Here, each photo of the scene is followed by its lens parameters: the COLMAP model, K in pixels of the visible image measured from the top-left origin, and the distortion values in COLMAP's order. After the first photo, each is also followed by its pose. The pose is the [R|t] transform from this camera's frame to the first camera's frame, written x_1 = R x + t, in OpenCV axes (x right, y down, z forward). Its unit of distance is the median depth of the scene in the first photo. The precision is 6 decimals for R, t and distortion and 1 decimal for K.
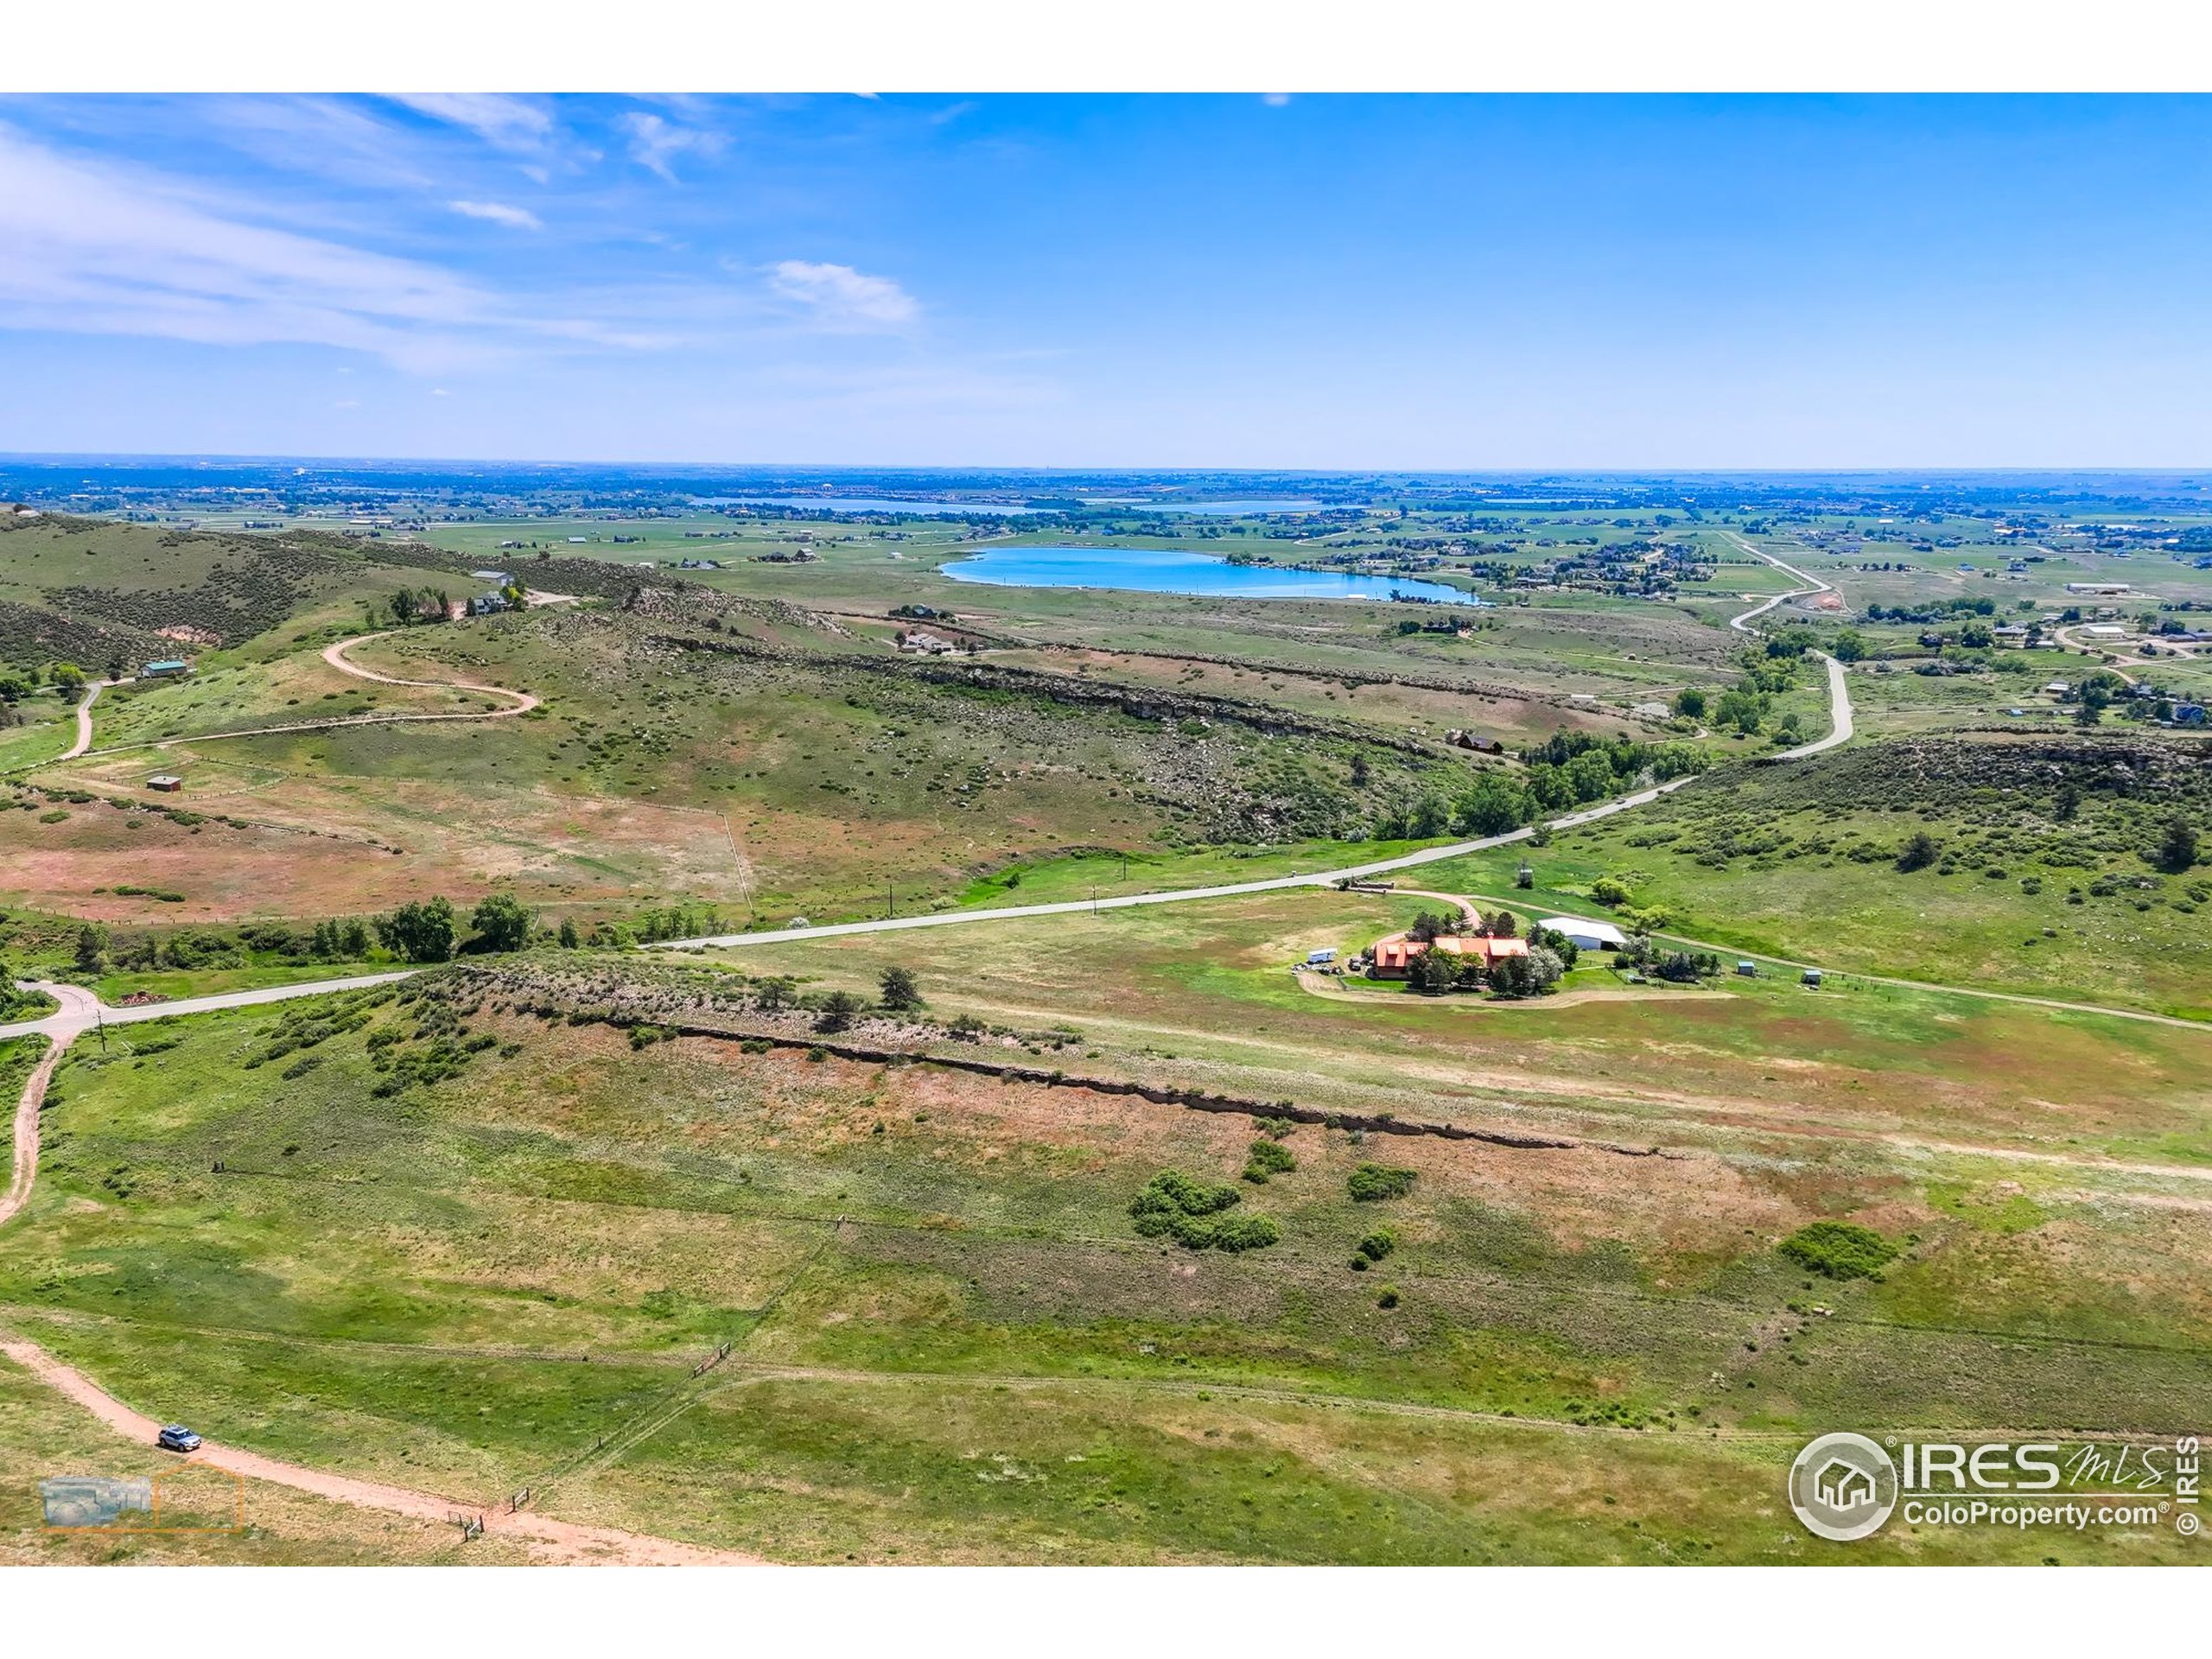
lens RADIAL K [[1642.6, 0, 1111.9], [0, 1642.6, 843.0], [0, 0, 1]] dist [0.083302, -0.069222]
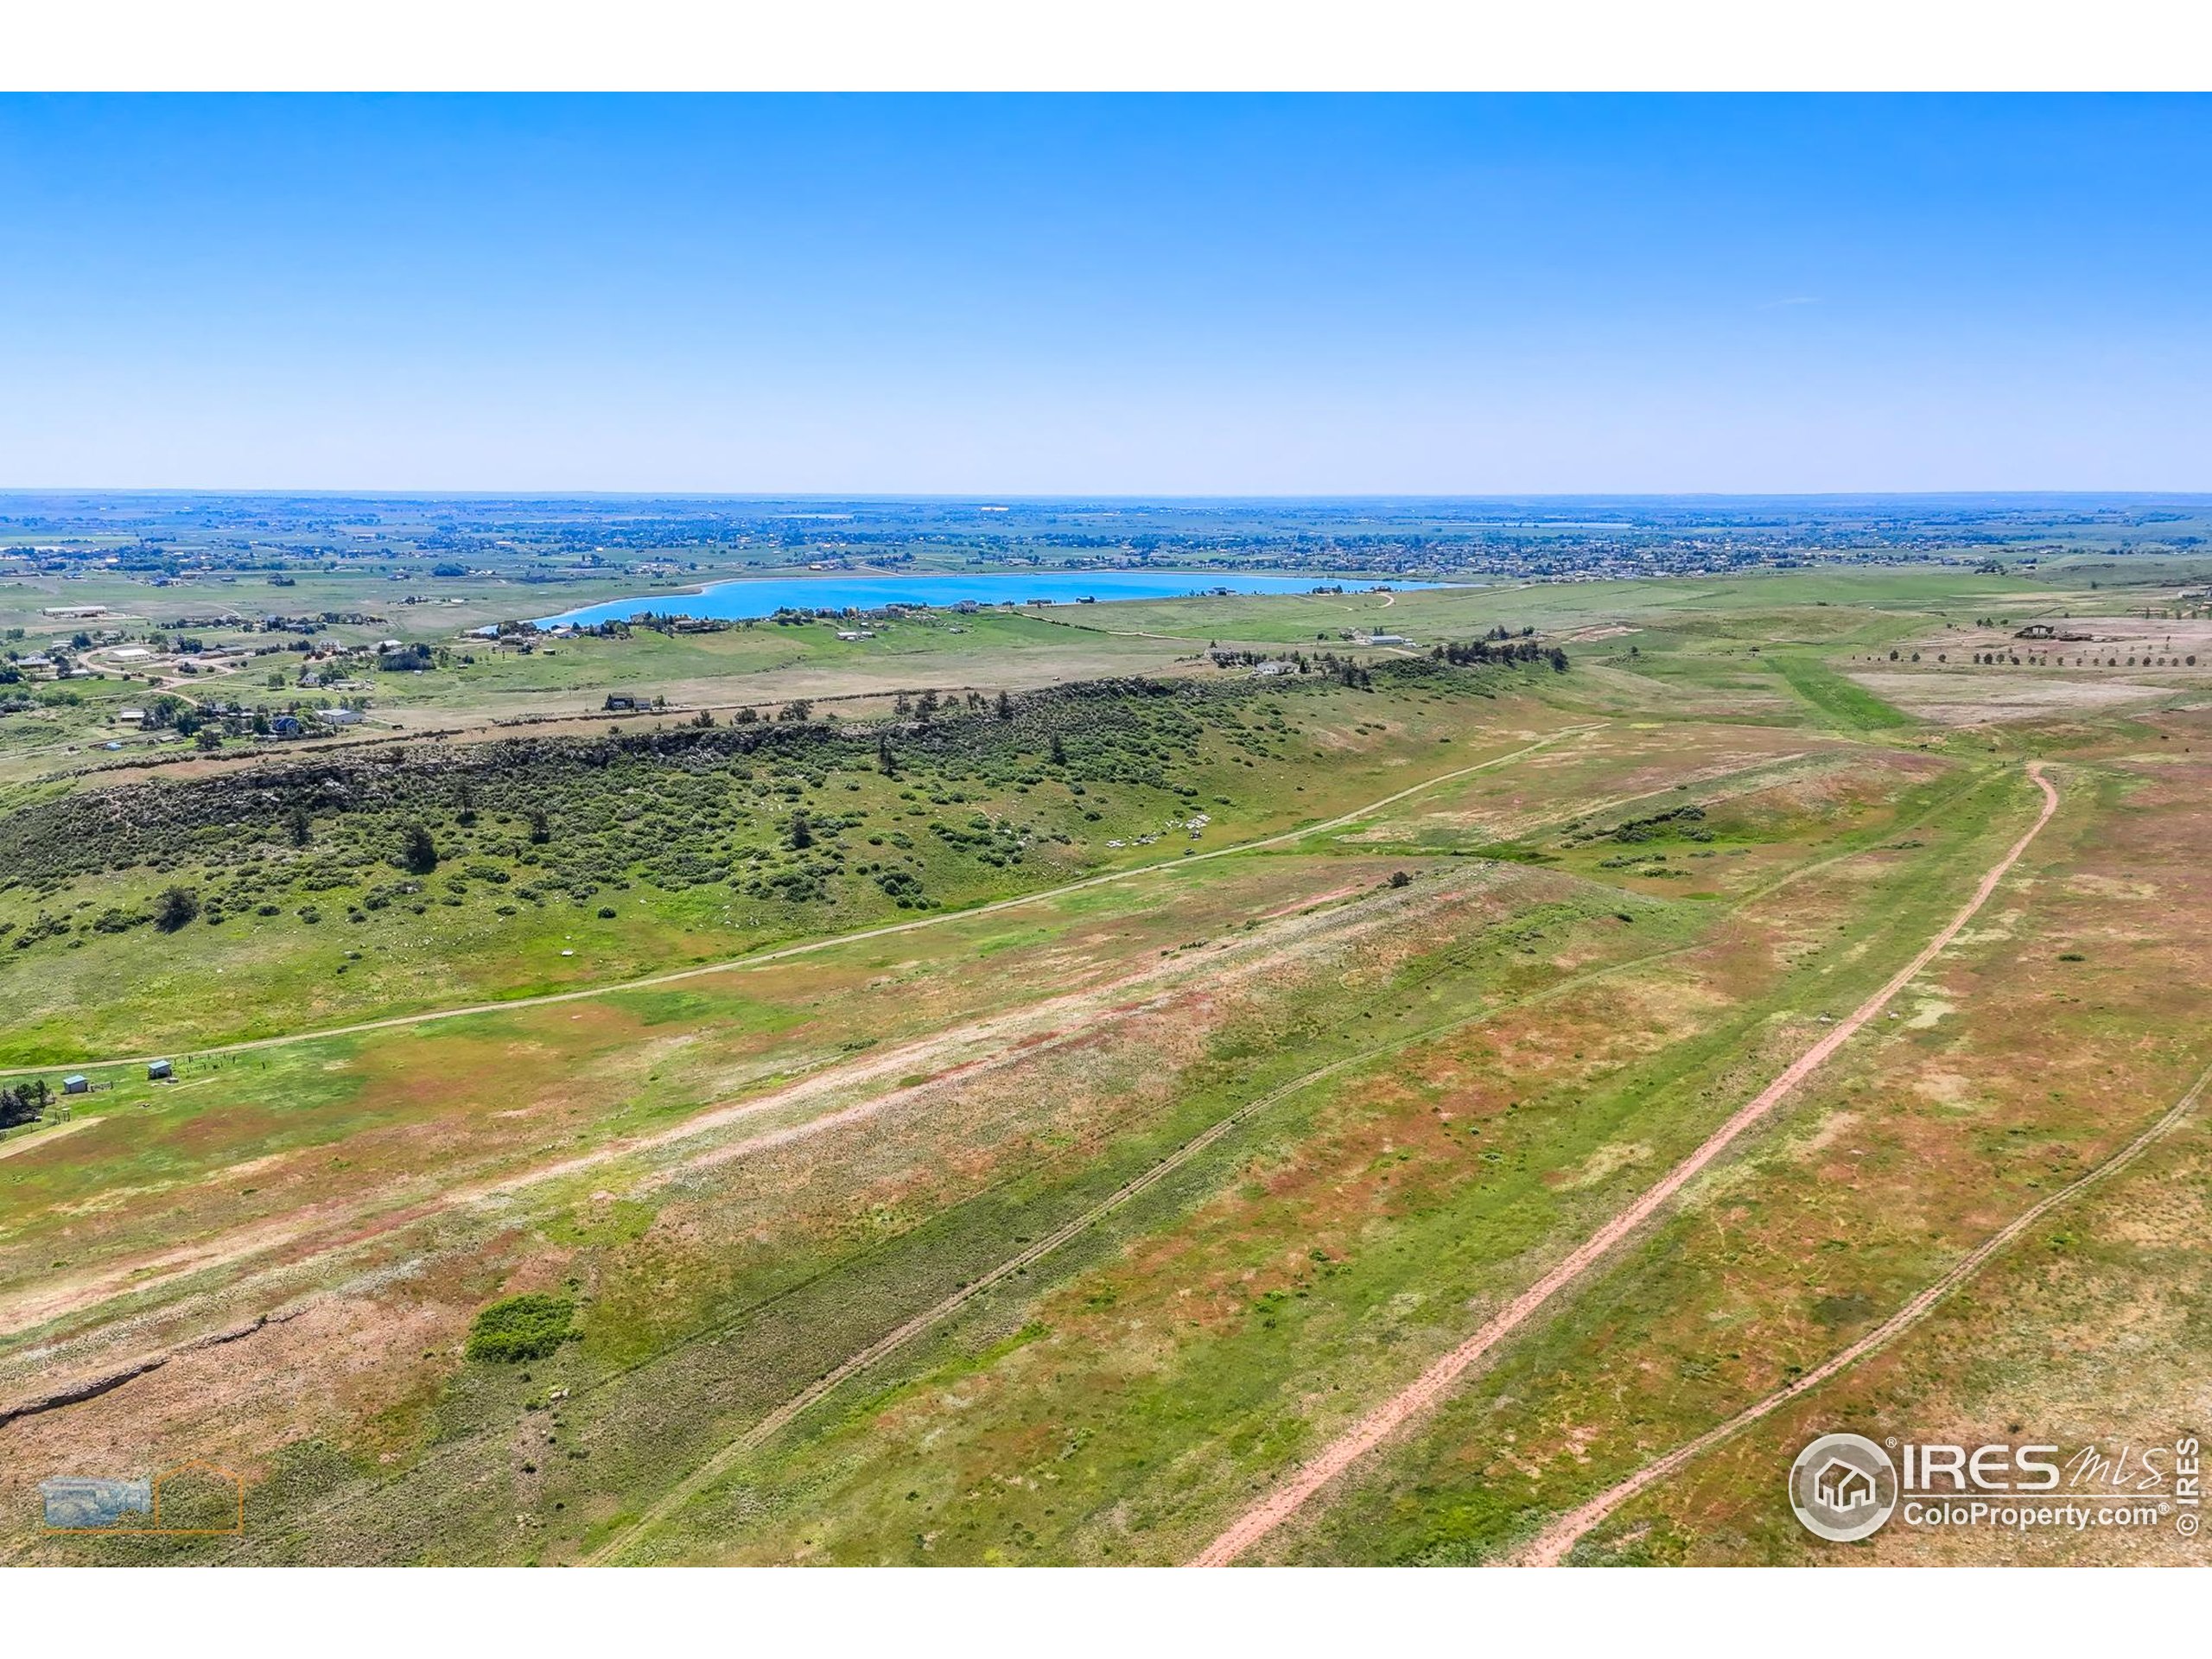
lens RADIAL K [[1642.6, 0, 1109.5], [0, 1642.6, 848.0], [0, 0, 1]] dist [0.083302, -0.069222]
pose [[0.460081, -0.193154, 0.866613, -0.076284], [0.200874, 0.973387, 0.110309, -0.024804], [-0.864856, 0.123329, 0.486636, 0.097398]]
